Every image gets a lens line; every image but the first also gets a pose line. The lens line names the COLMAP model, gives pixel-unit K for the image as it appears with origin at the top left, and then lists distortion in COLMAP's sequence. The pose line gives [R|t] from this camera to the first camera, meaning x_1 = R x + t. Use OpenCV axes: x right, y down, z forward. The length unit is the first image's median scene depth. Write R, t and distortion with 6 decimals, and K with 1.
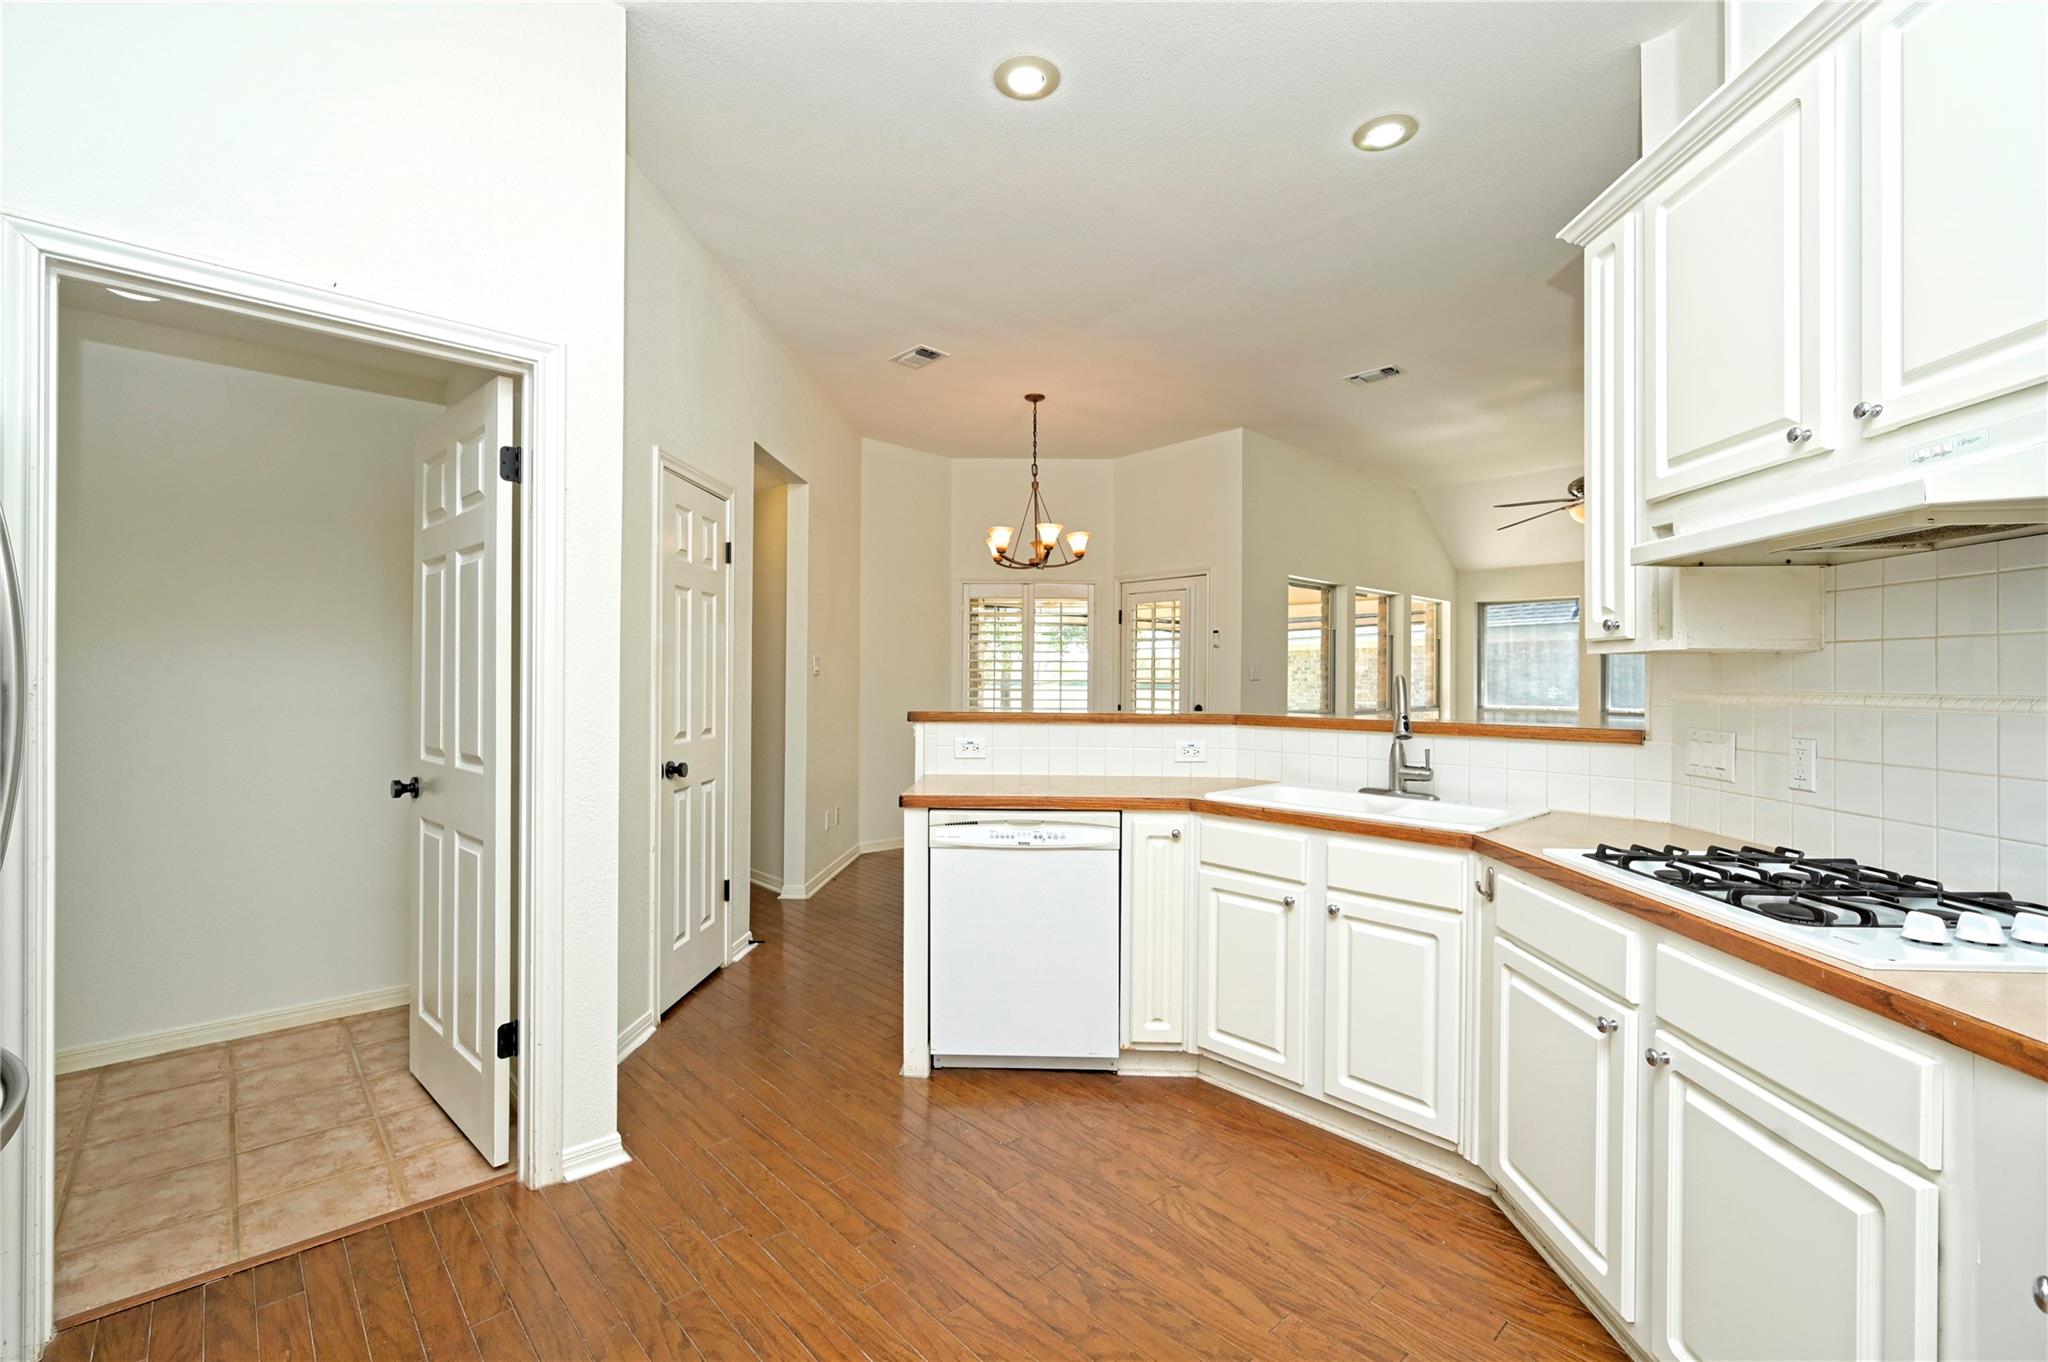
lens RADIAL K [[876.8, 0, 1024.0], [0, 876.8, 681.0], [0, 0, 1]] dist [0.002299, 0.000028]
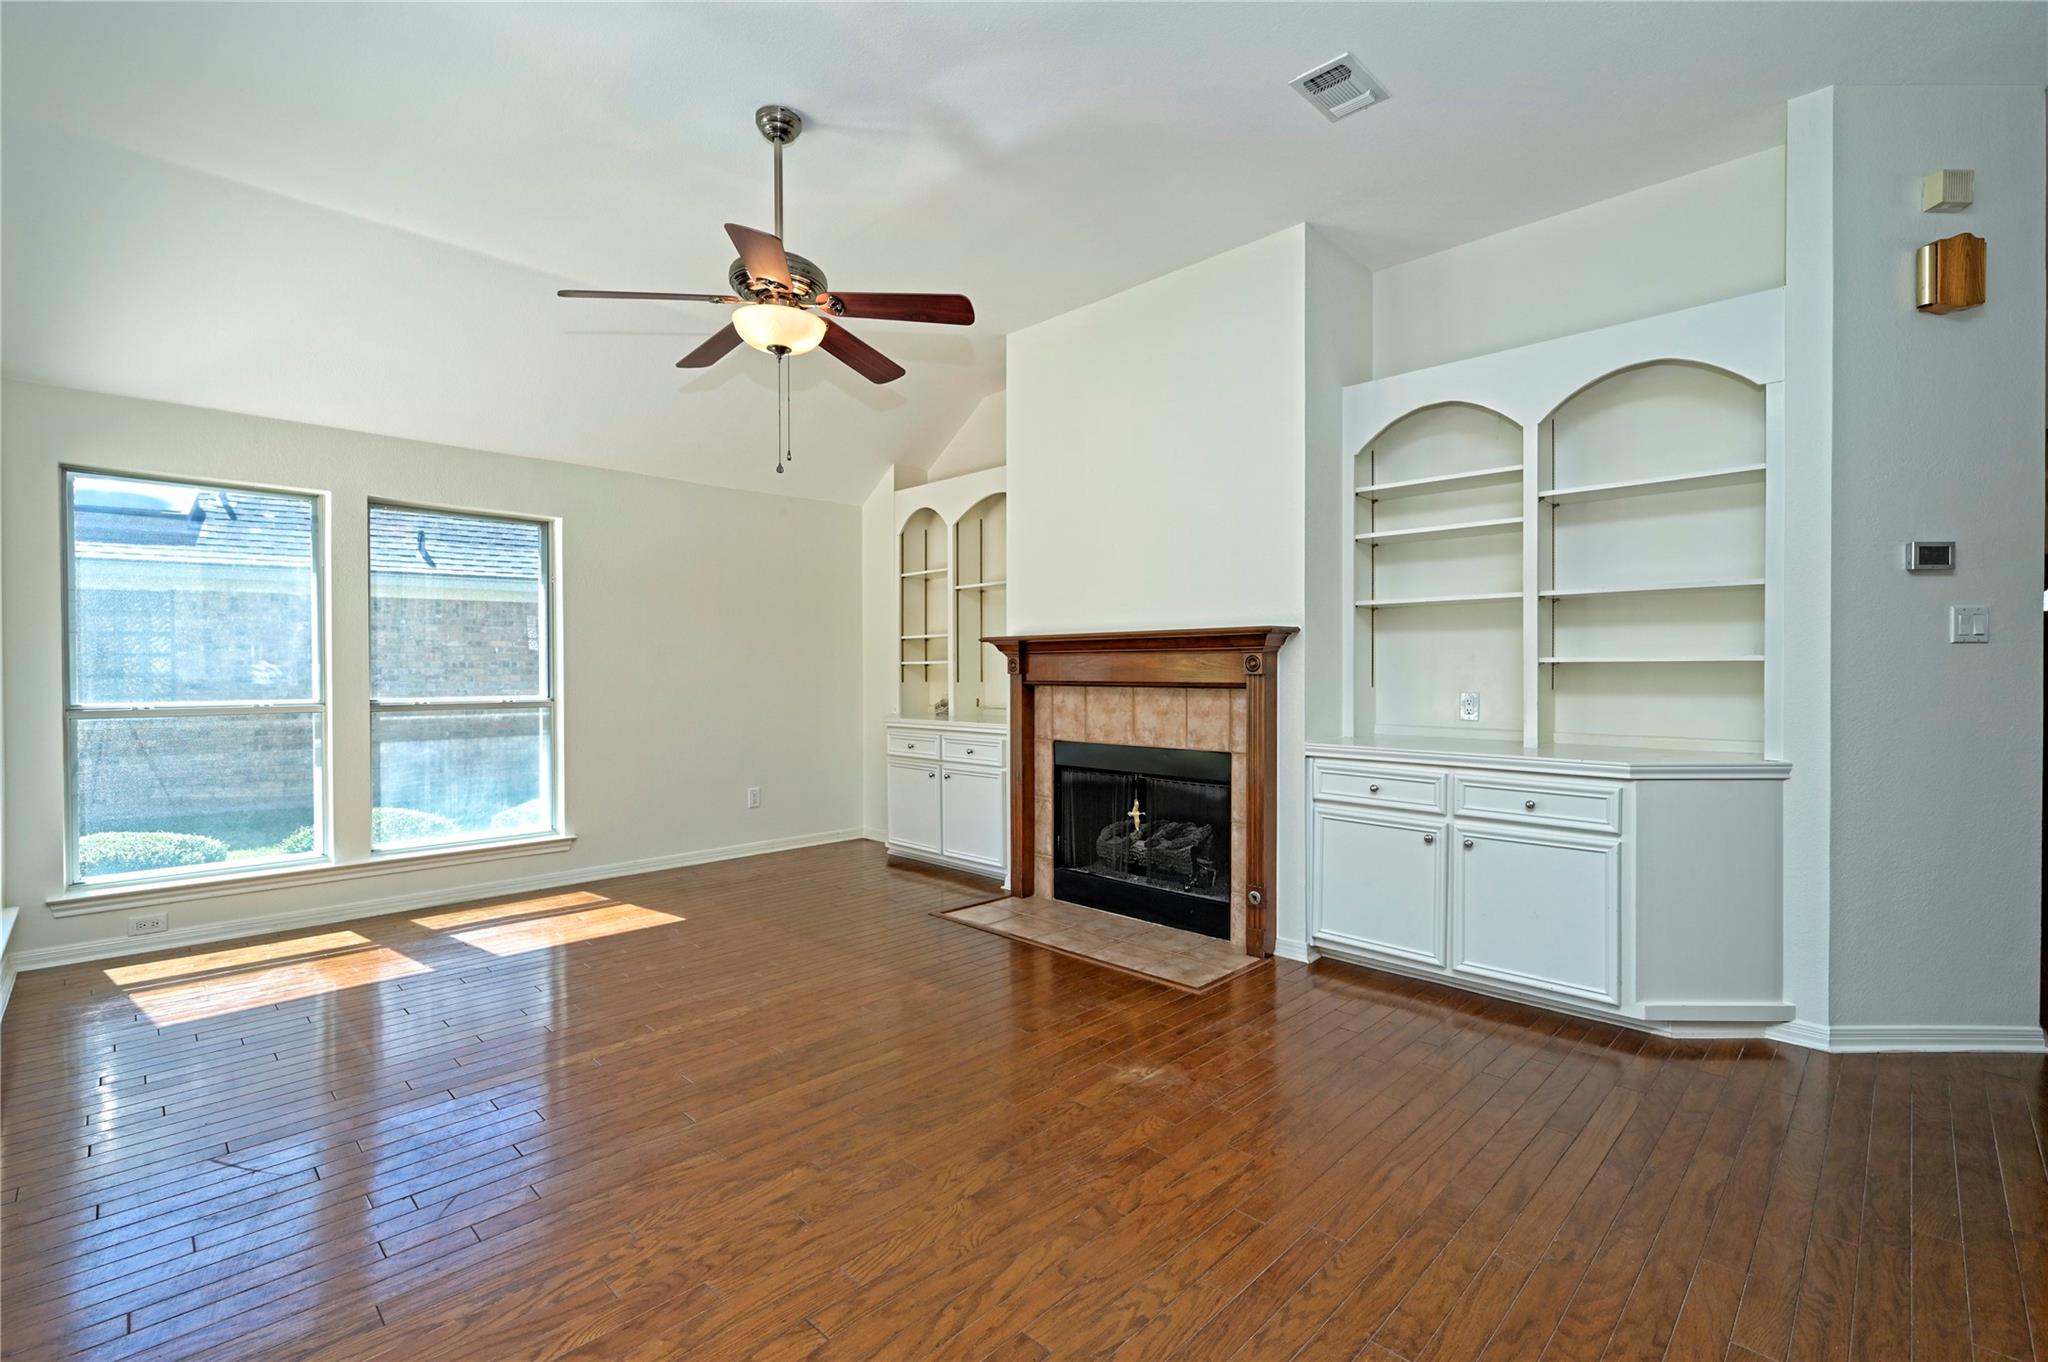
lens RADIAL K [[900.3, 0, 1021.4], [0, 900.3, 678.0], [0, 0, 1]] dist [0.000169, 0.000232]
pose [[-0.041892, -0.013758, 0.999027, 0.180420], [0.000657, 0.999905, 0.013798, 0.027434], [-0.999122, 0.001235, -0.041879, 1.700118]]
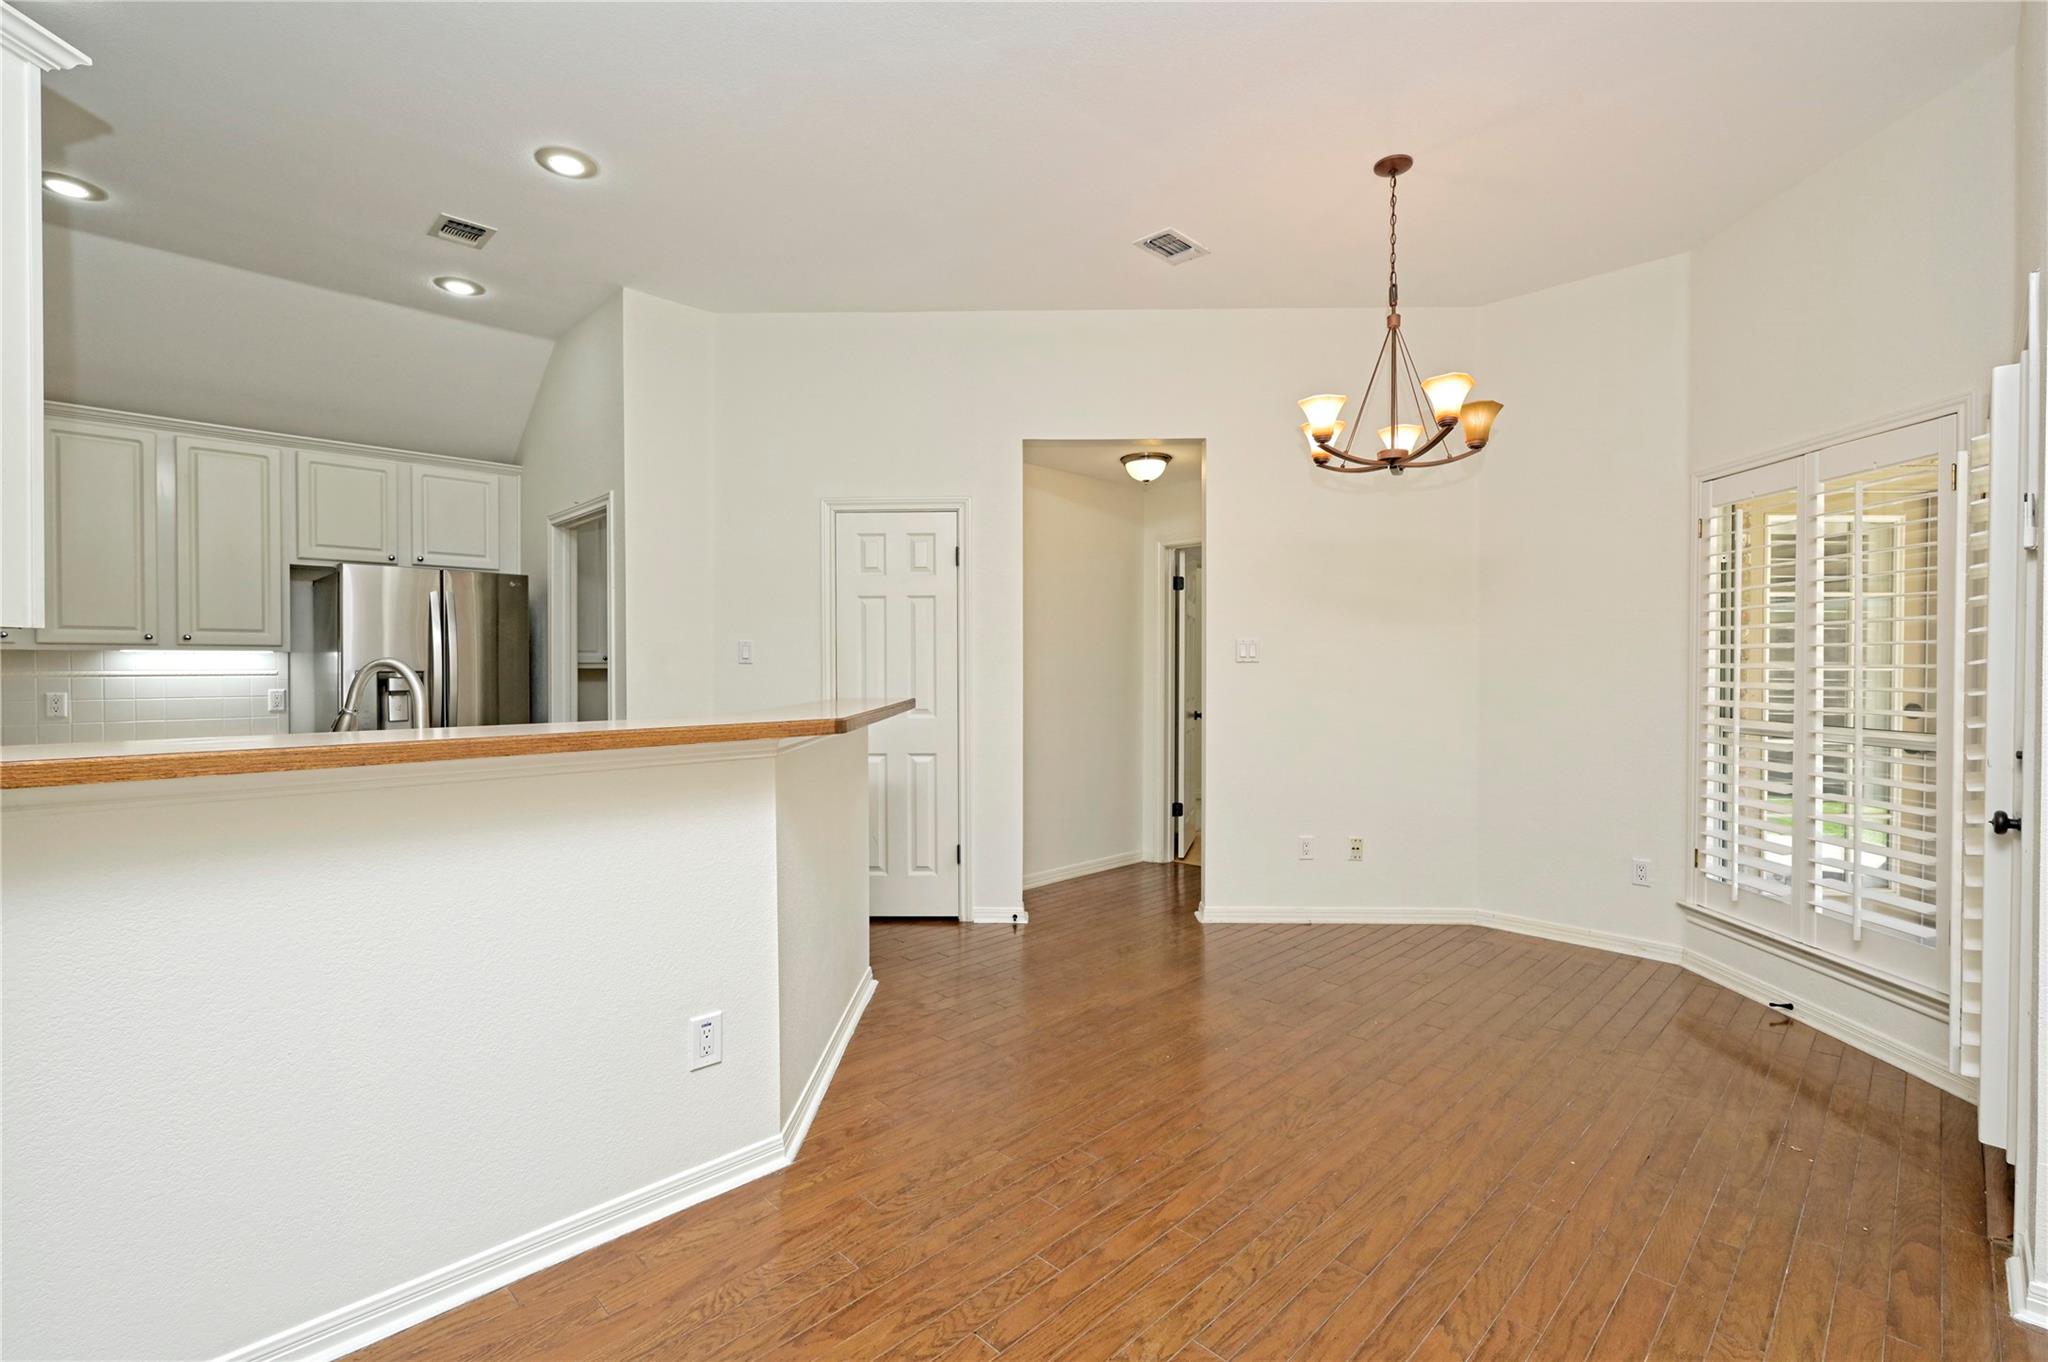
lens RADIAL K [[900.3, 0, 1021.4], [0, 900.3, 678.0], [0, 0, 1]] dist [0.000169, 0.000232]
pose [[0.025478, 0.006344, -0.999655, 1.146833], [0.000392, 0.999980, 0.006357, 0.005410], [0.999675, -0.000554, 0.025475, 1.457405]]
